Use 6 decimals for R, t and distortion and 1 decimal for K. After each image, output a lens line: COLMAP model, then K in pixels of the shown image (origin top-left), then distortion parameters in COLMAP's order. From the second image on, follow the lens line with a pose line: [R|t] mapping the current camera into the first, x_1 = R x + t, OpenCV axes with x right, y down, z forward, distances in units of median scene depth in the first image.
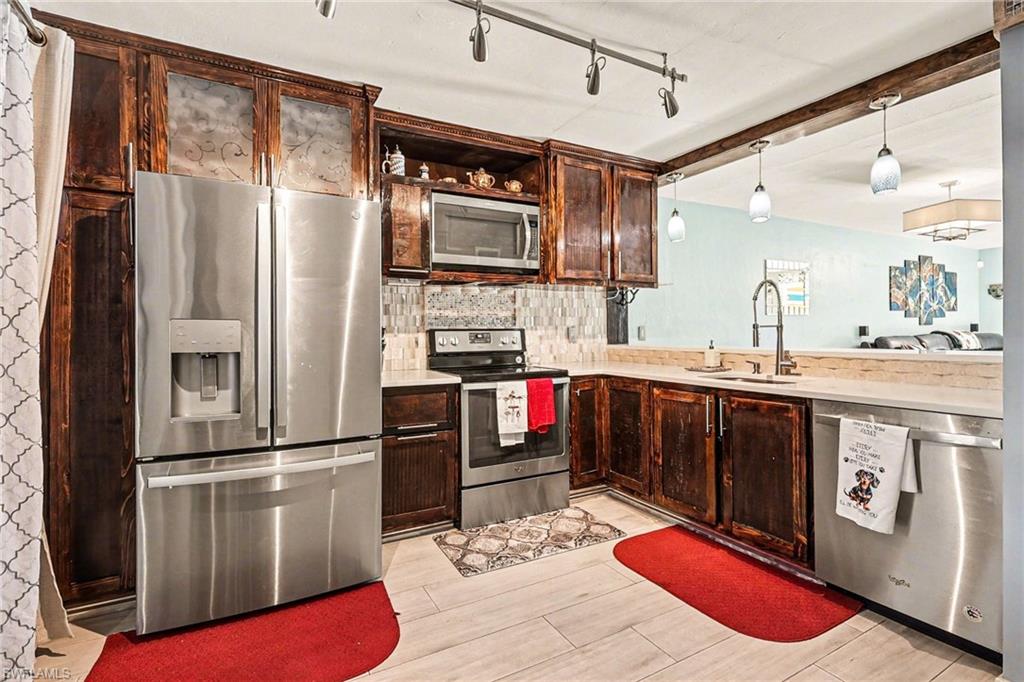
lens RADIAL K [[484.5, 0, 510.8], [0, 484.5, 337.0], [0, 0, 1]] dist [0.000368, 0.000312]
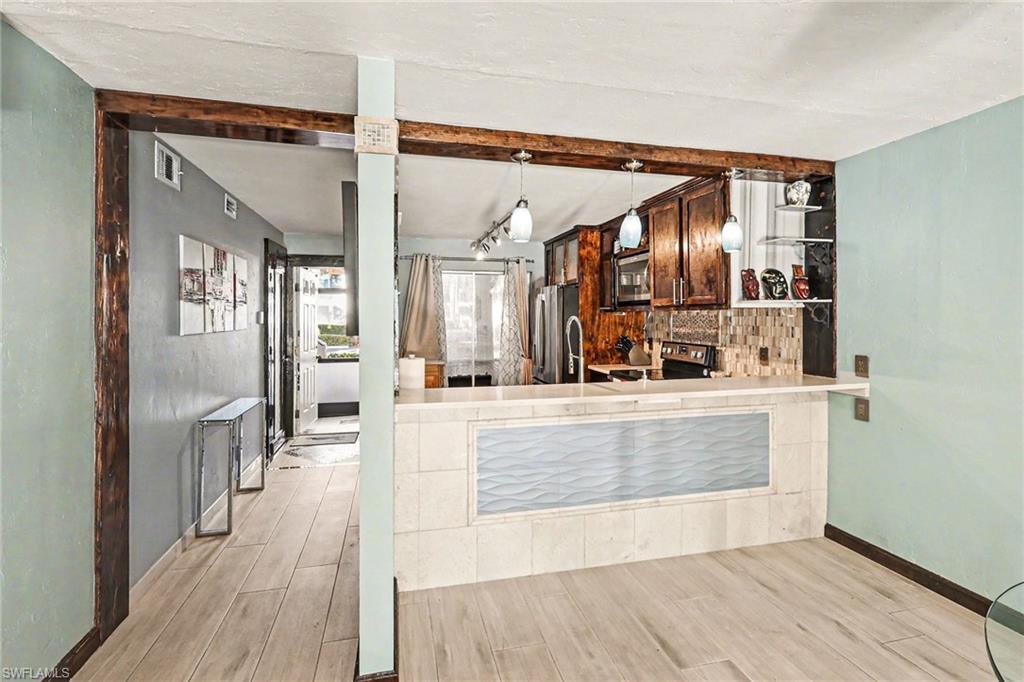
lens RADIAL K [[478.9, 0, 511.9], [0, 478.9, 317.2], [0, 0, 1]] dist [0.000868, 0.000062]
pose [[-0.266117, 0.012170, -0.963864, 1.520604], [-0.007047, 0.999869, 0.014570, -0.119462], [0.963915, 0.010670, -0.265997, 1.077525]]
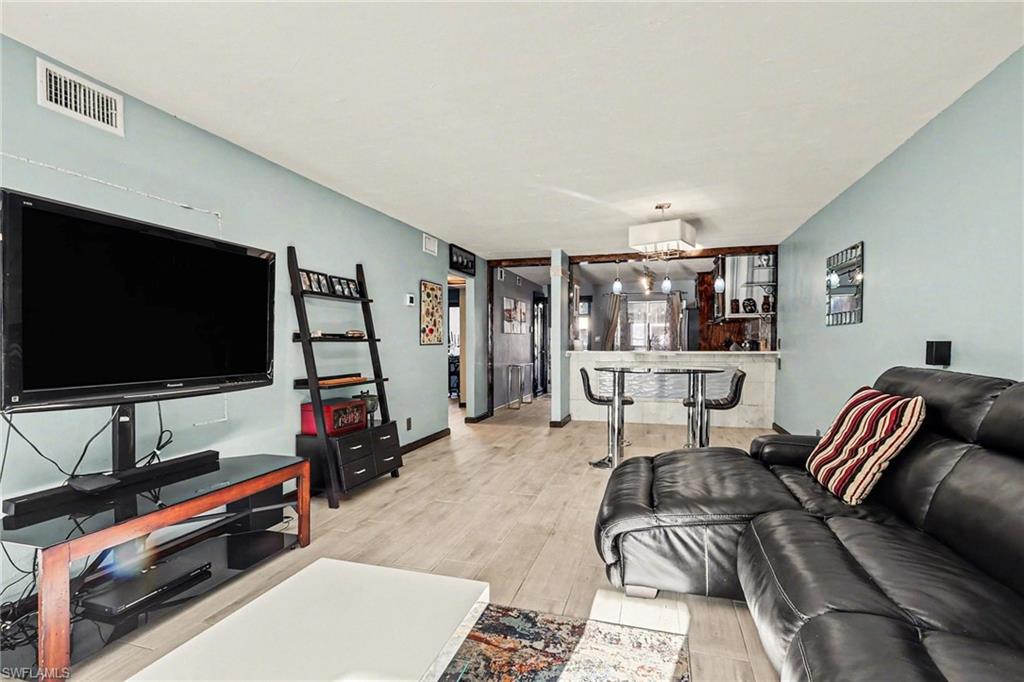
lens RADIAL K [[484.5, 0, 510.8], [0, 484.5, 337.0], [0, 0, 1]] dist [0.000368, 0.000312]
pose [[-0.723525, 0.008705, -0.690243, 2.641236], [0.004939, 0.999960, 0.007433, -0.061742], [0.690281, 0.001969, -0.723539, 2.190795]]
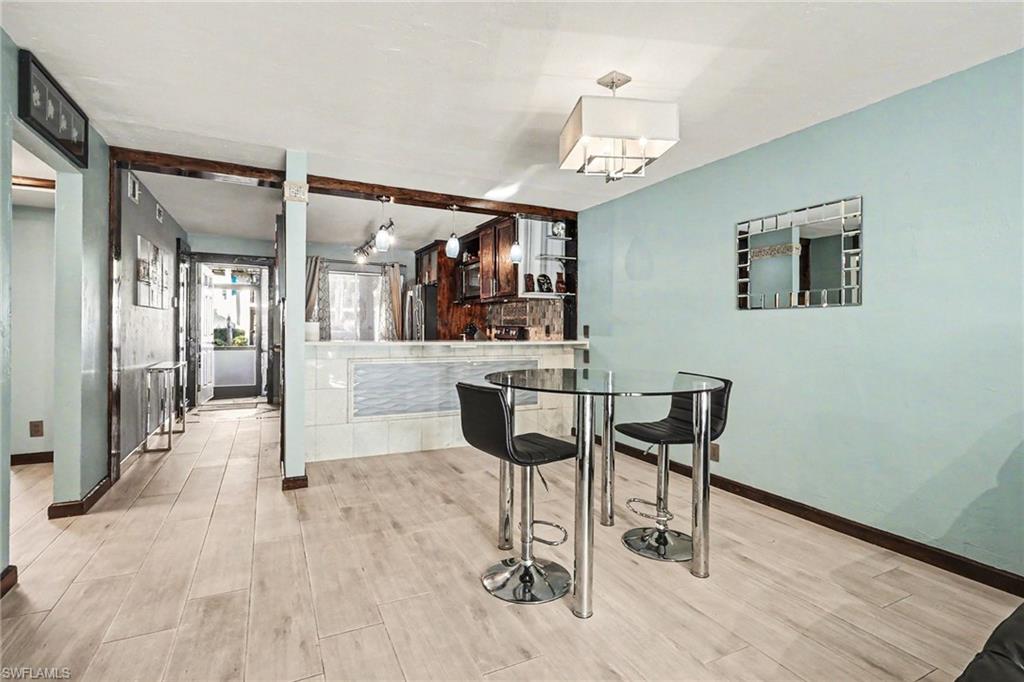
lens RADIAL K [[483.0, 0, 511.1], [0, 483.0, 331.1], [0, 0, 1]] dist [-0.001250, 0.000184]
pose [[-0.046244, 0.018681, -0.998755, 2.107746], [-0.020207, 0.999603, 0.019633, -0.040929], [0.998726, 0.021090, -0.045848, 1.316020]]
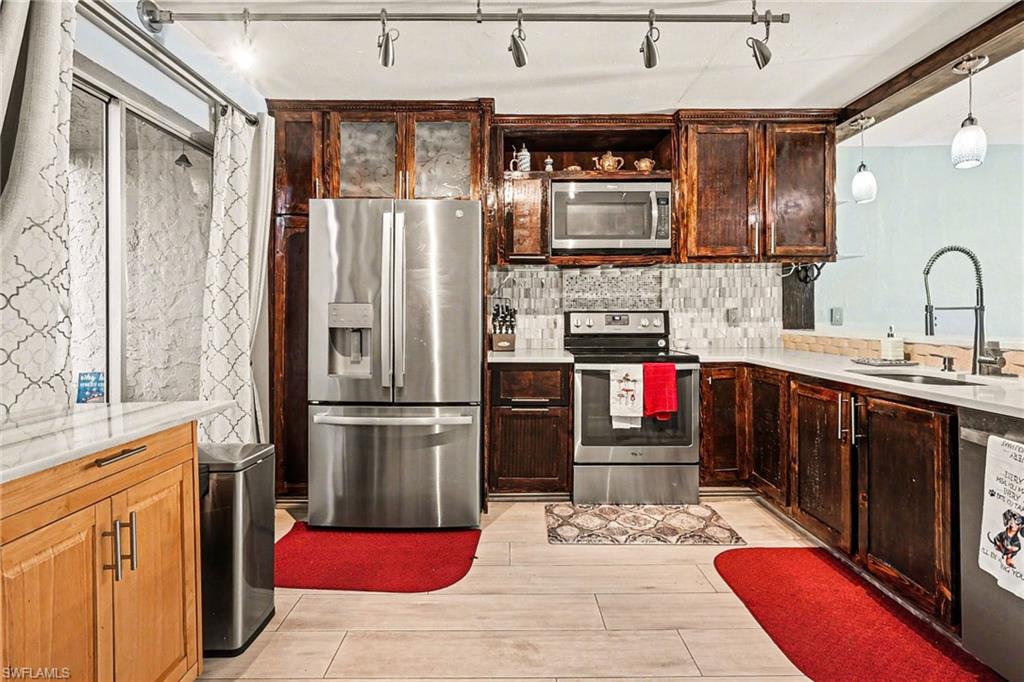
lens RADIAL K [[488.9, 0, 512.0], [0, 488.9, 319.7], [0, 0, 1]] dist [0.002803, 0.001038]
pose [[0.880544, 0.011344, -0.473829, 0.268322], [-0.010420, 0.999935, 0.004577, -0.000957], [0.473851, 0.000907, 0.880605, 0.009972]]
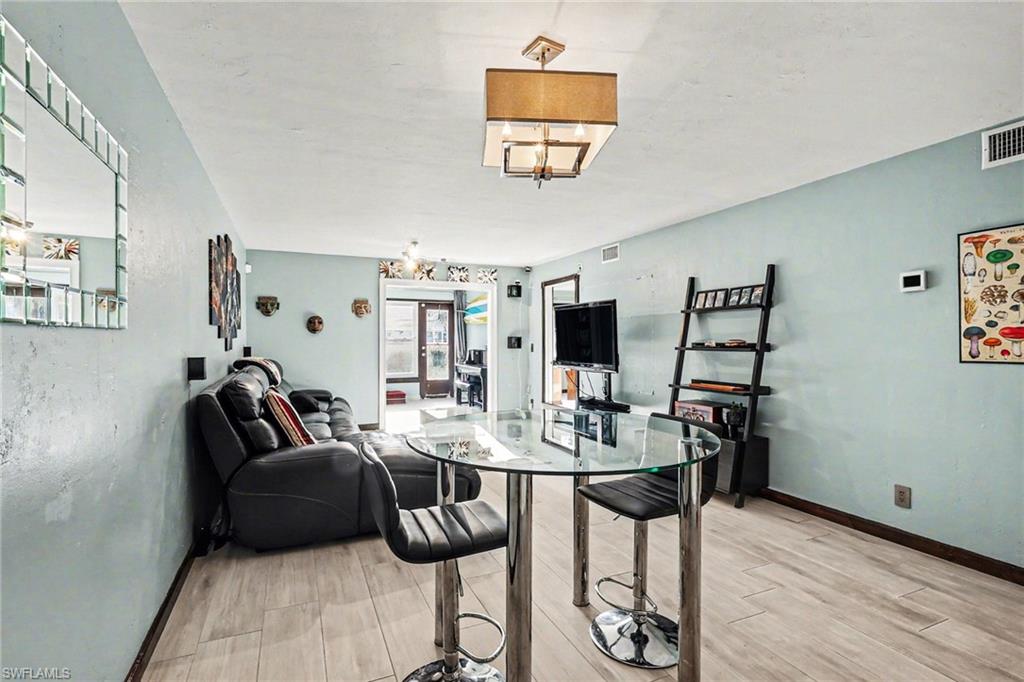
lens RADIAL K [[483.0, 0, 511.1], [0, 483.0, 331.1], [0, 0, 1]] dist [-0.001250, 0.000184]
pose [[0.084324, 0.034881, 0.995828, 0.690283], [0.008147, 0.999330, -0.035694, -0.054180], [-0.996405, 0.011123, 0.083983, 1.430727]]
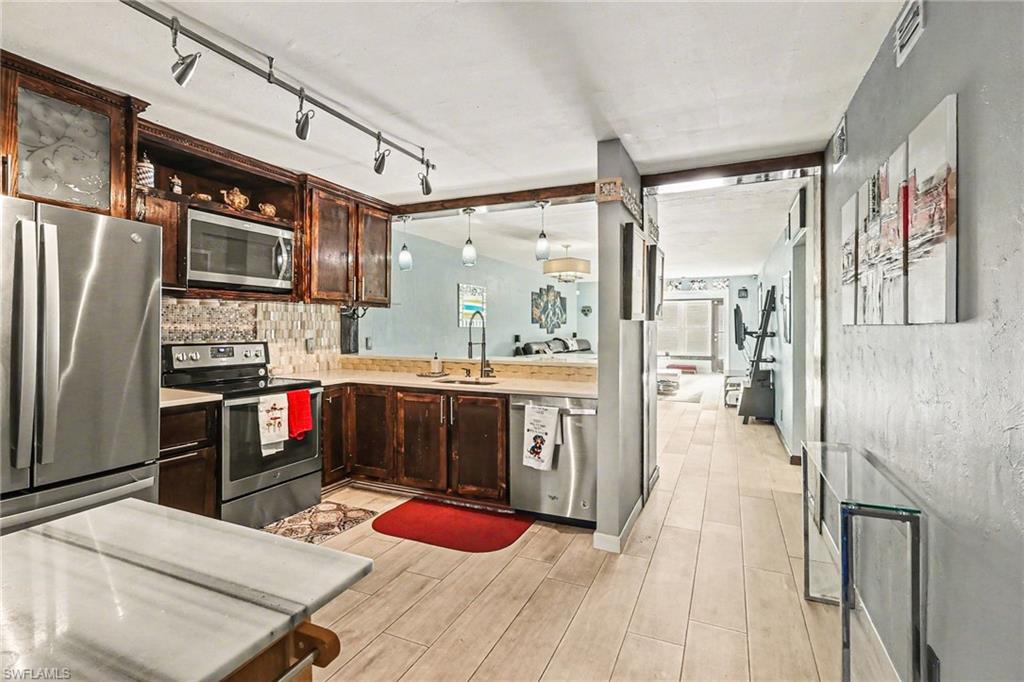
lens RADIAL K [[483.0, 0, 511.1], [0, 483.0, 331.1], [0, 0, 1]] dist [-0.001250, 0.000184]
pose [[0.801024, 0.009745, 0.598553, -0.218262], [-0.005895, 0.999947, -0.008391, -0.043998], [-0.598604, 0.003193, 0.801039, -0.177376]]
